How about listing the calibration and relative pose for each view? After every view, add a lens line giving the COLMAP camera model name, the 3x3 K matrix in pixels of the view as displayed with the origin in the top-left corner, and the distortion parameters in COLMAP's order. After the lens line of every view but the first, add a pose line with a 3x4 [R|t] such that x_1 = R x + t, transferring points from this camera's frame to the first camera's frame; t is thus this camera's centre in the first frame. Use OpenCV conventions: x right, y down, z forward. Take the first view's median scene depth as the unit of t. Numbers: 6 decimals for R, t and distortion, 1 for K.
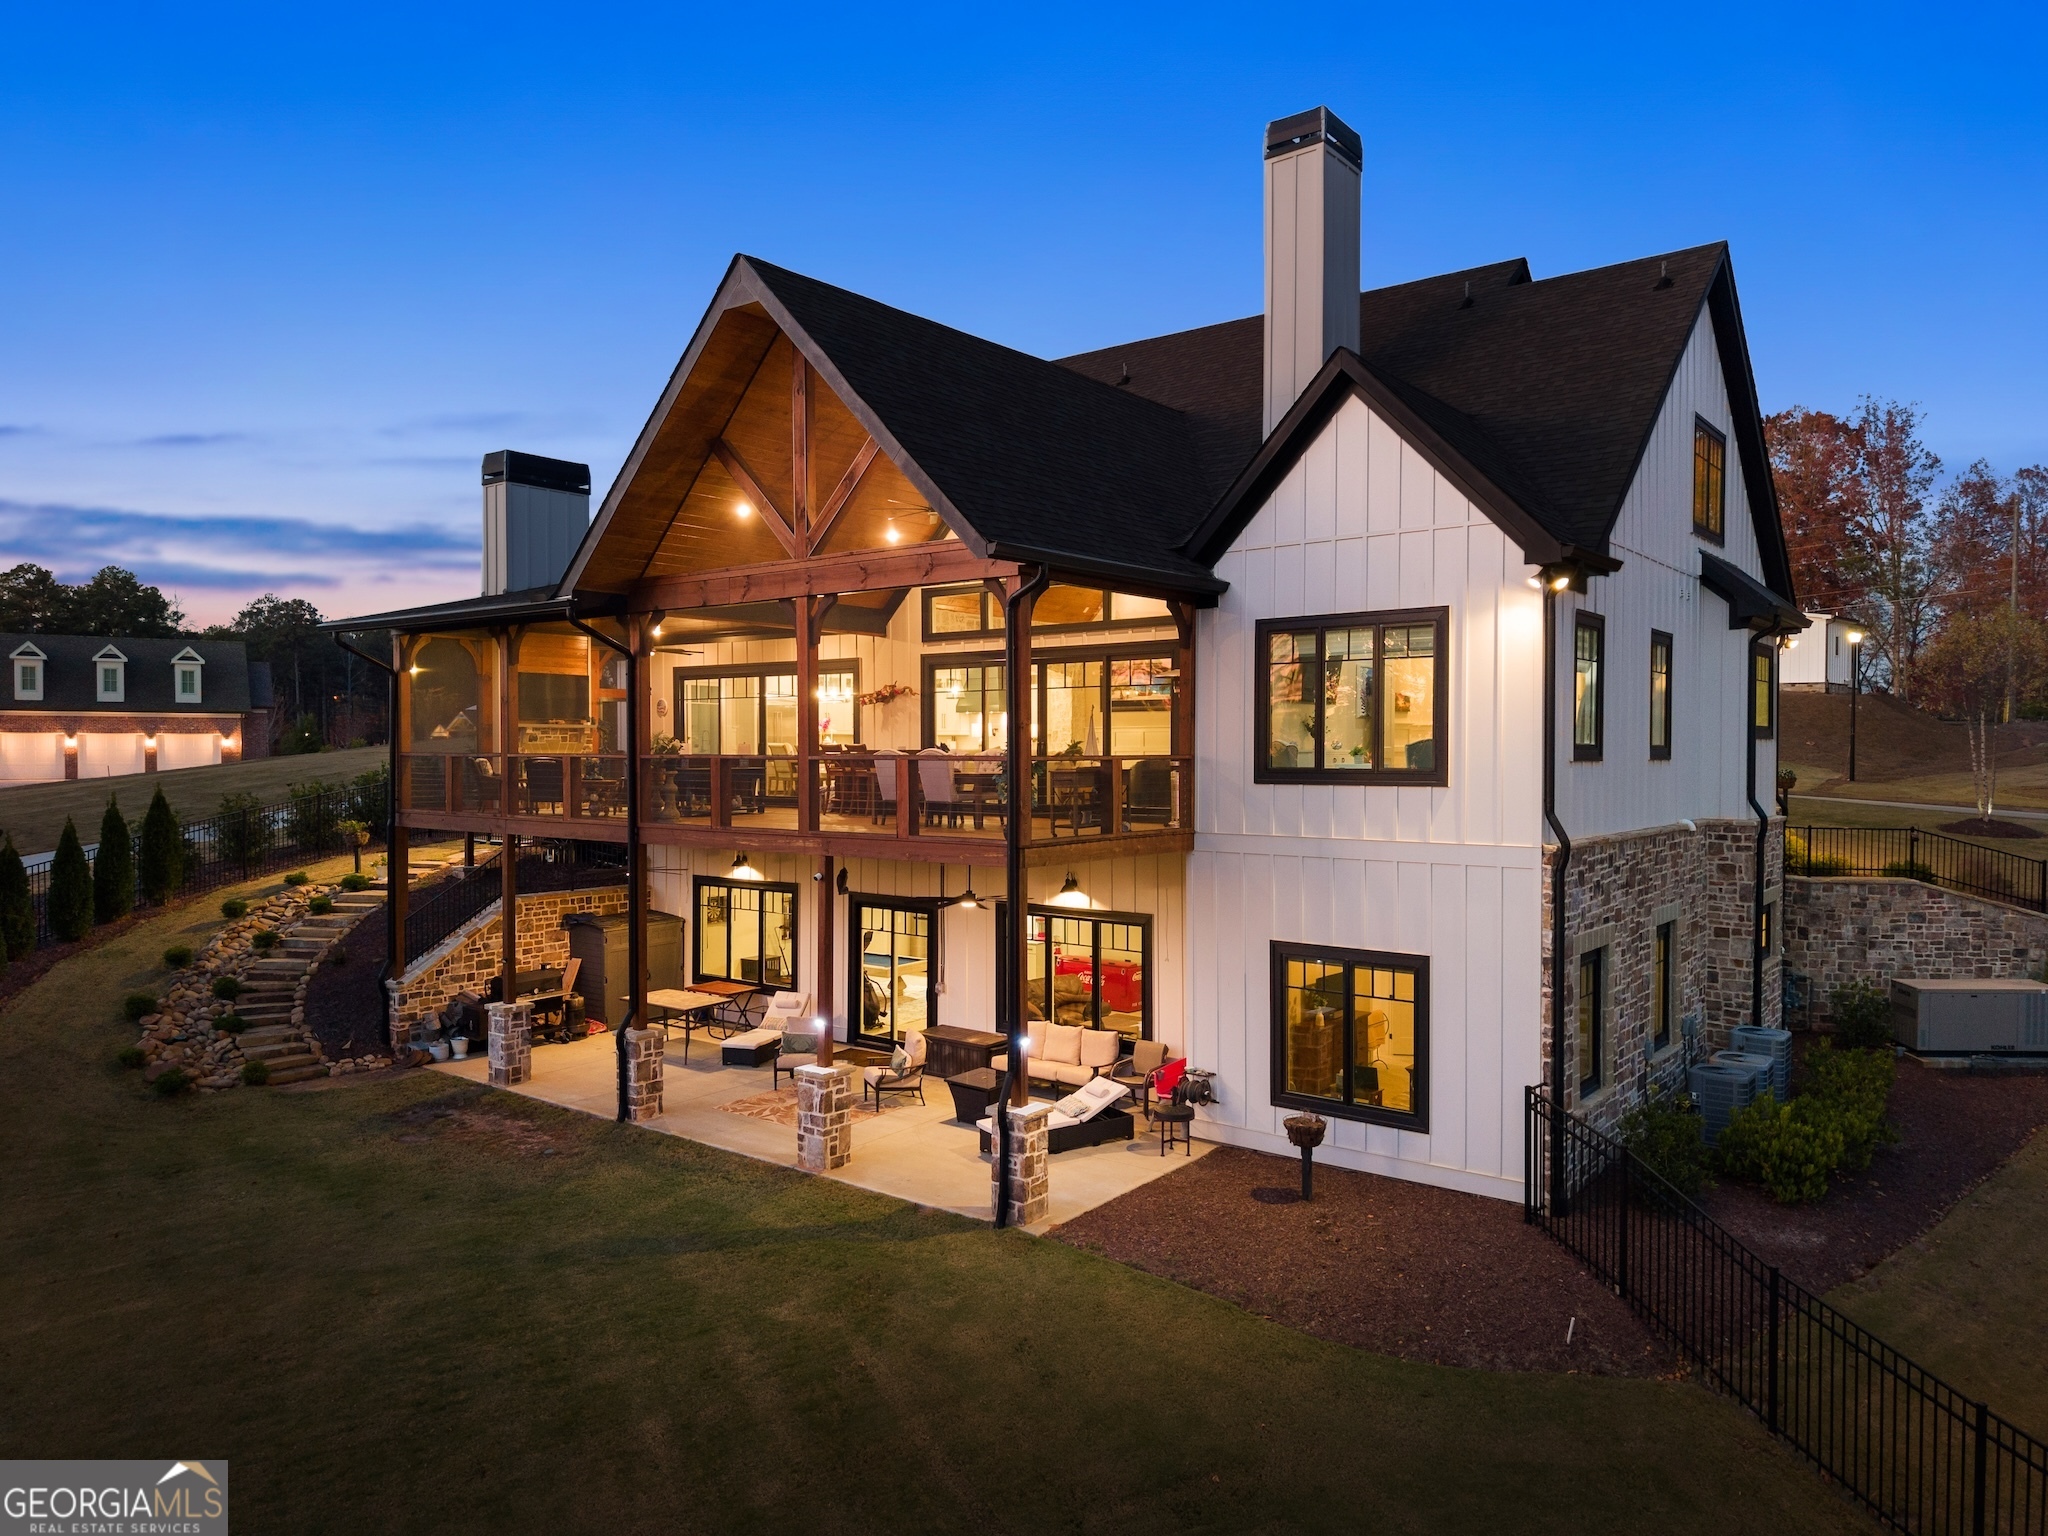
lens RADIAL K [[1416.3, 0, 1020.7], [0, 1416.3, 761.2], [0, 0, 1]] dist [0.016683, -0.012559]
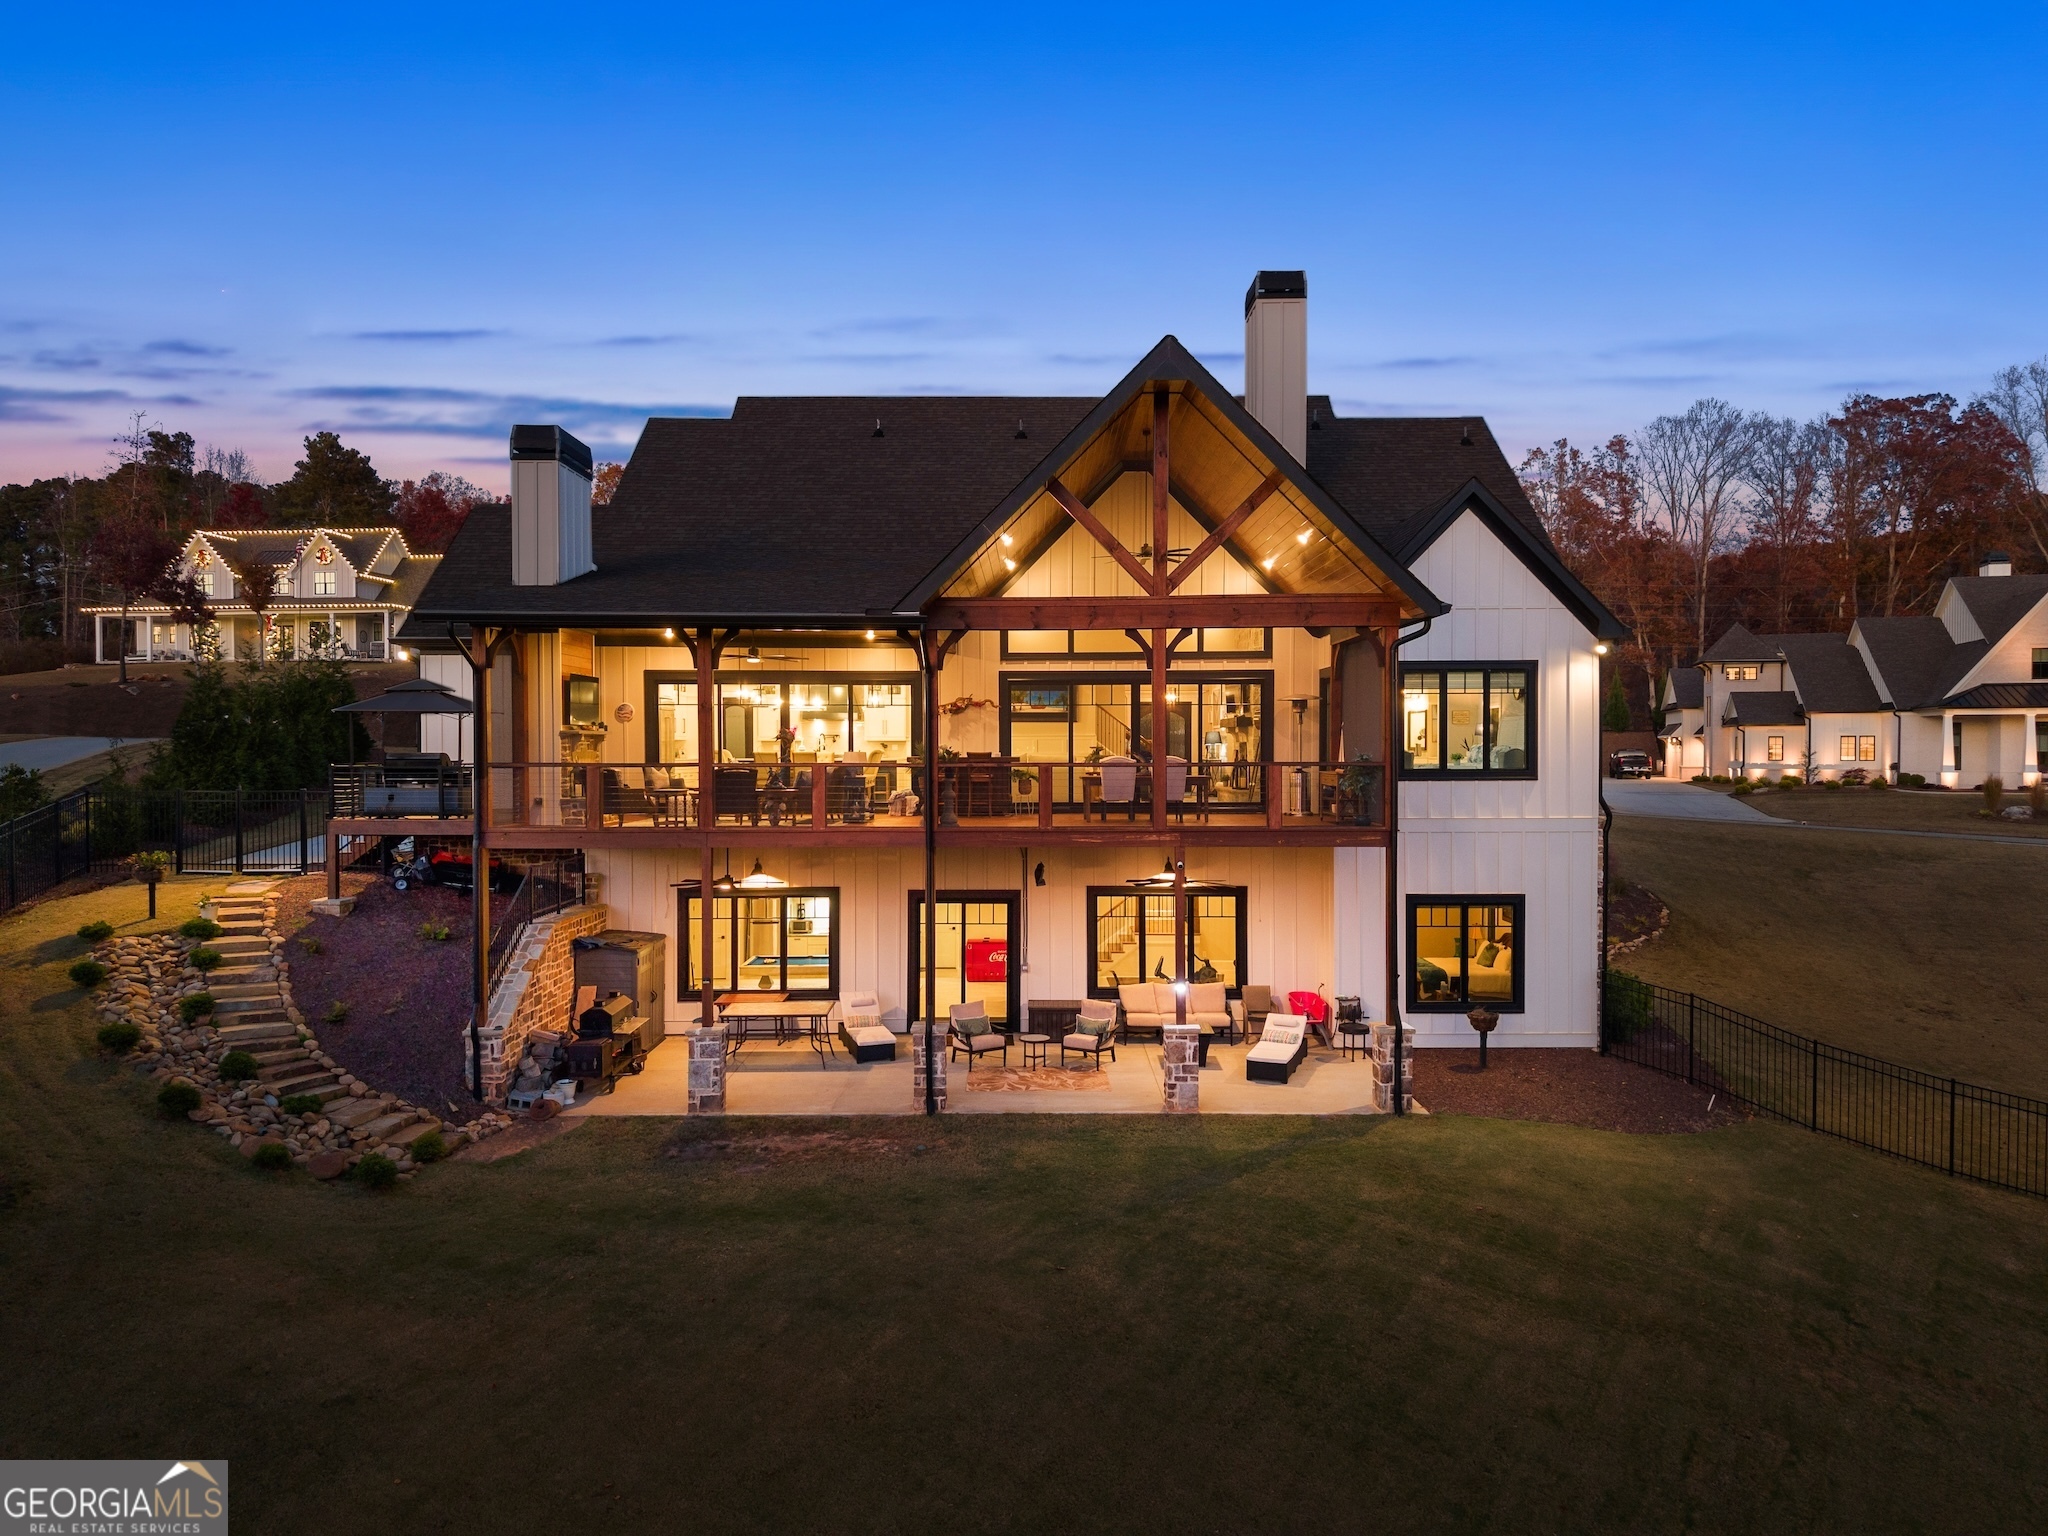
lens RADIAL K [[1416.3, 0, 1013.3], [0, 1416.3, 771.5], [0, 0, 1]] dist [0.016683, -0.012559]
pose [[0.774005, -0.012333, 0.633059, -1.003699], [0.007655, 0.999919, 0.010121, -0.010031], [-0.633133, -0.002987, 0.774037, 0.171473]]
